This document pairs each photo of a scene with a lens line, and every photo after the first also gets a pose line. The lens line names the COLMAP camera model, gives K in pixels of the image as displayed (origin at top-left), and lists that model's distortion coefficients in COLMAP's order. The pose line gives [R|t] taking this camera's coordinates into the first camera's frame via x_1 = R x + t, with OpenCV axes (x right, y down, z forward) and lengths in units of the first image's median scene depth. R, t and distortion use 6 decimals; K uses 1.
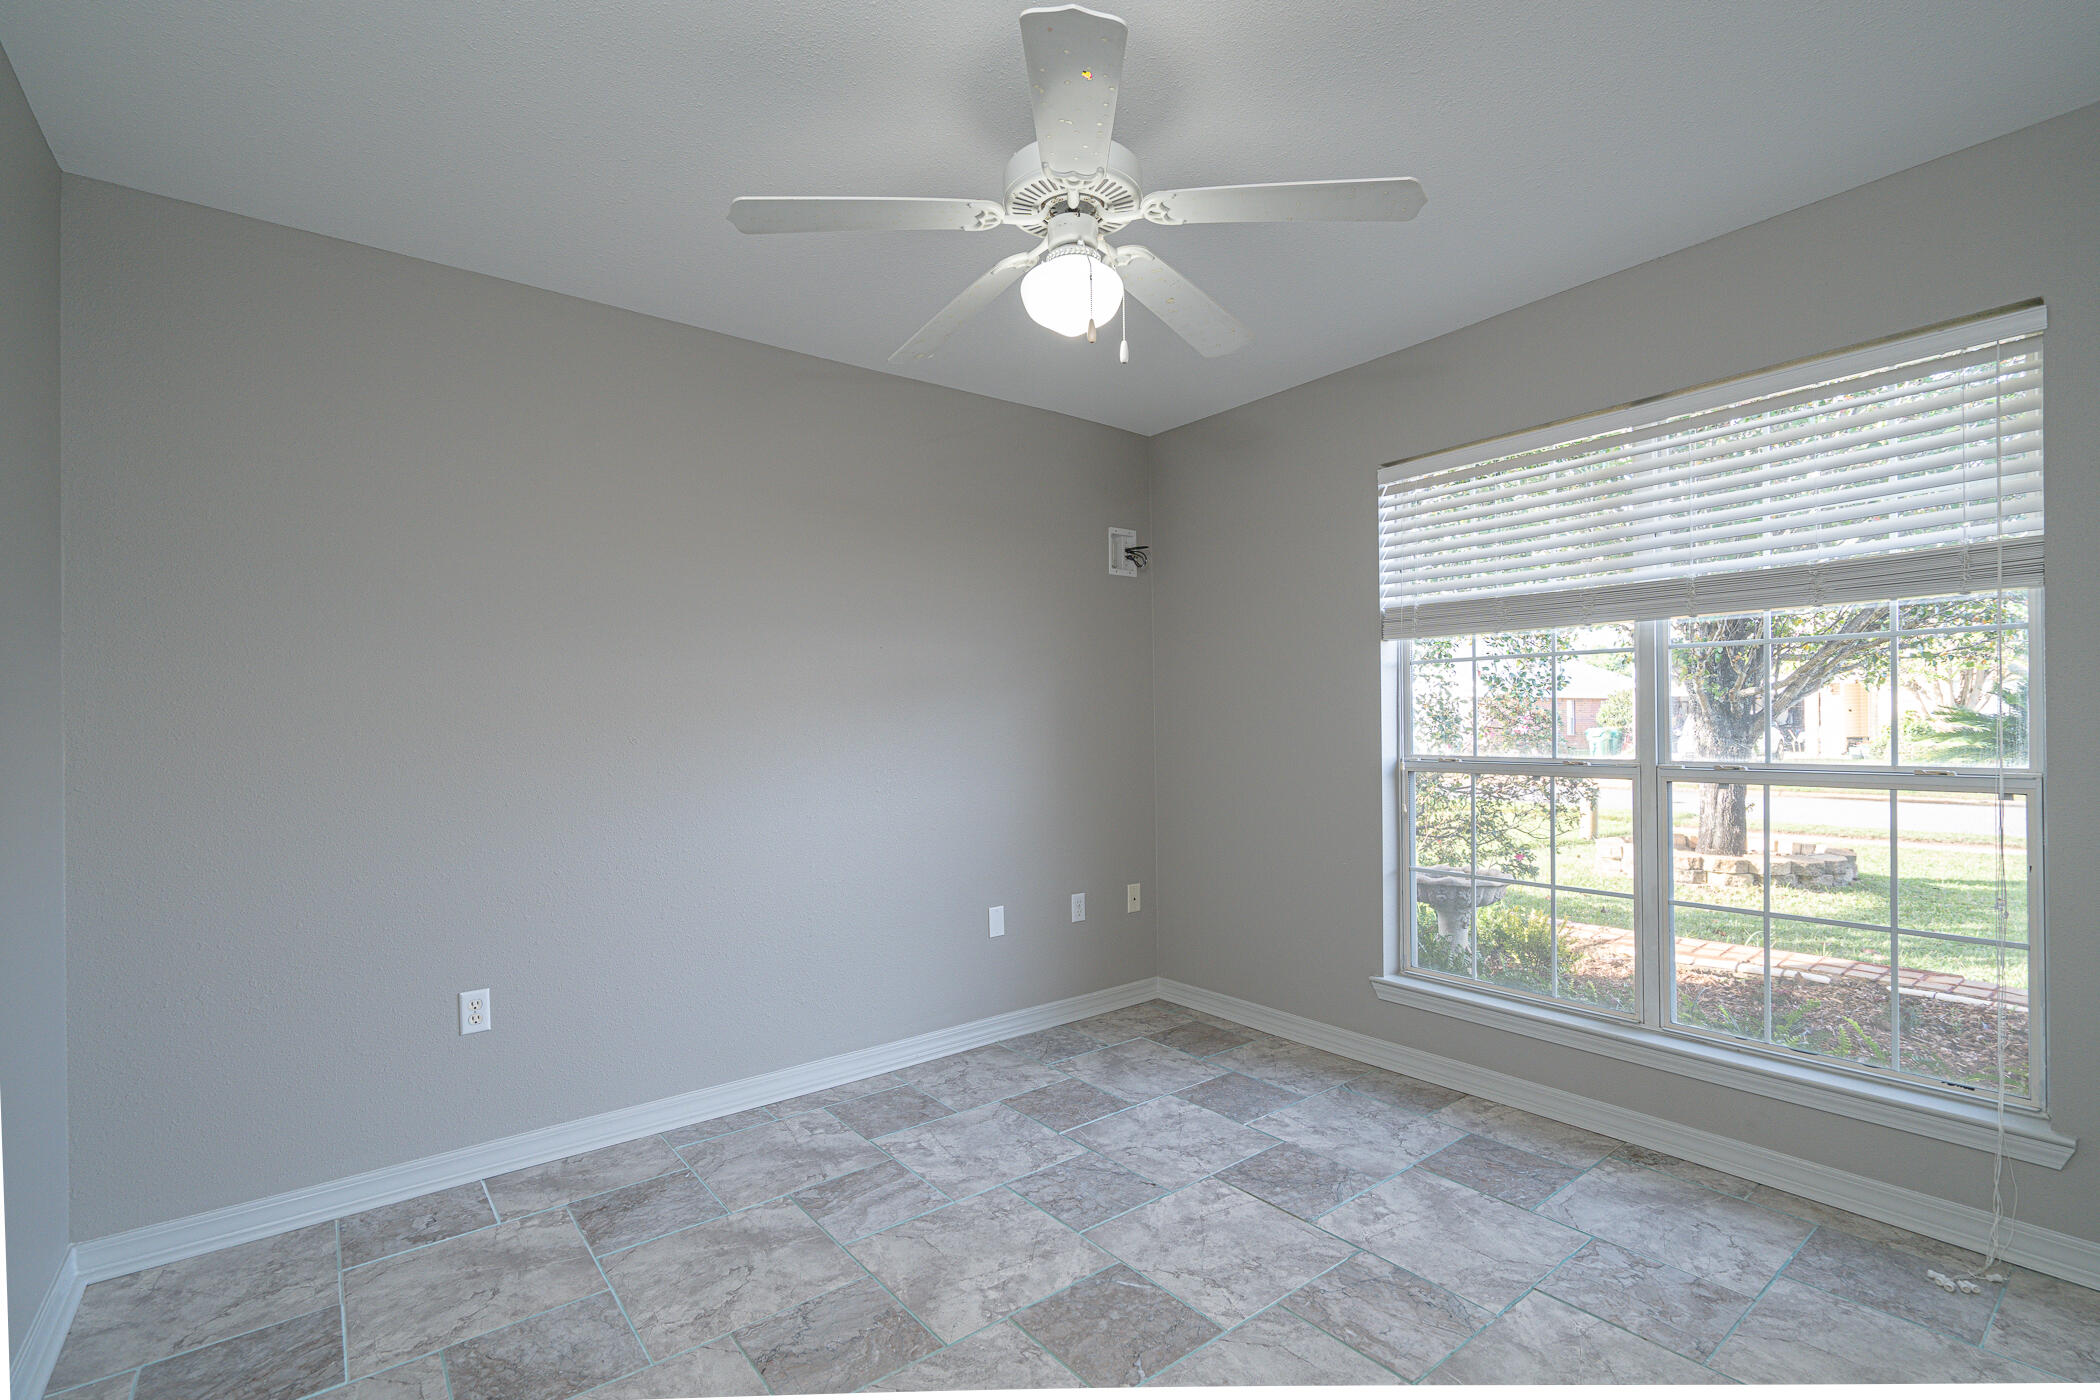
lens RADIAL K [[945.5, 0, 1063.4], [0, 945.5, 722.2], [0, 0, 1]] dist [0.000096, 0.000947]
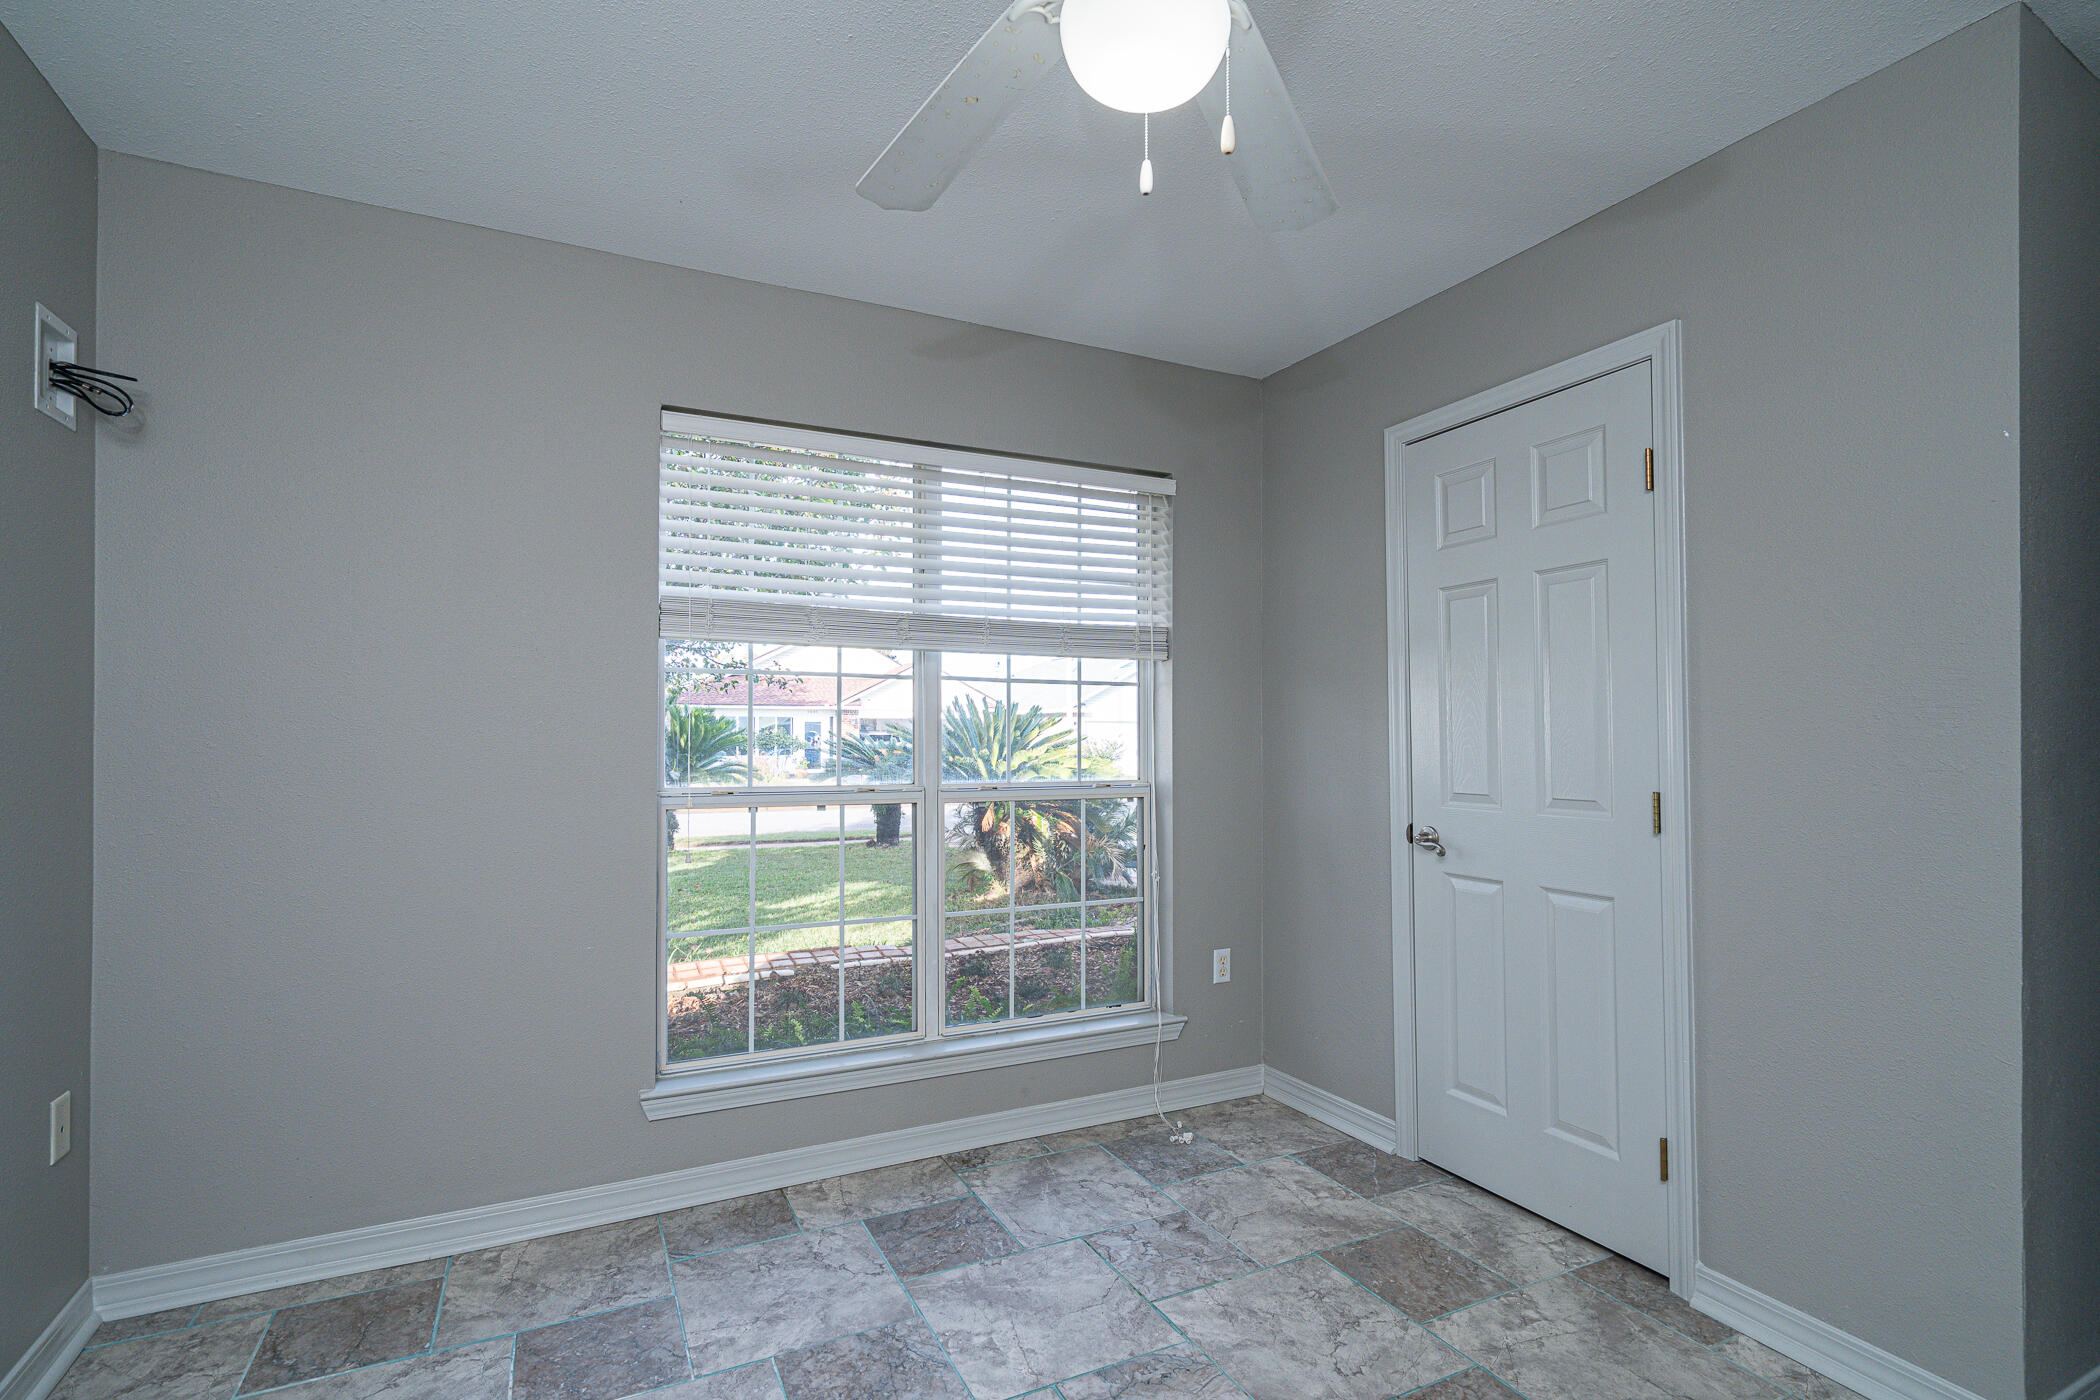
lens RADIAL K [[968.6, 0, 1044.6], [0, 968.6, 732.5], [0, 0, 1]] dist [-0.000777, 0.000064]
pose [[0.227954, 0.018021, 0.973505, -0.438847], [-0.003499, 0.999837, -0.017689, 0.001117], [-0.973666, 0.000626, 0.227980, 0.684532]]
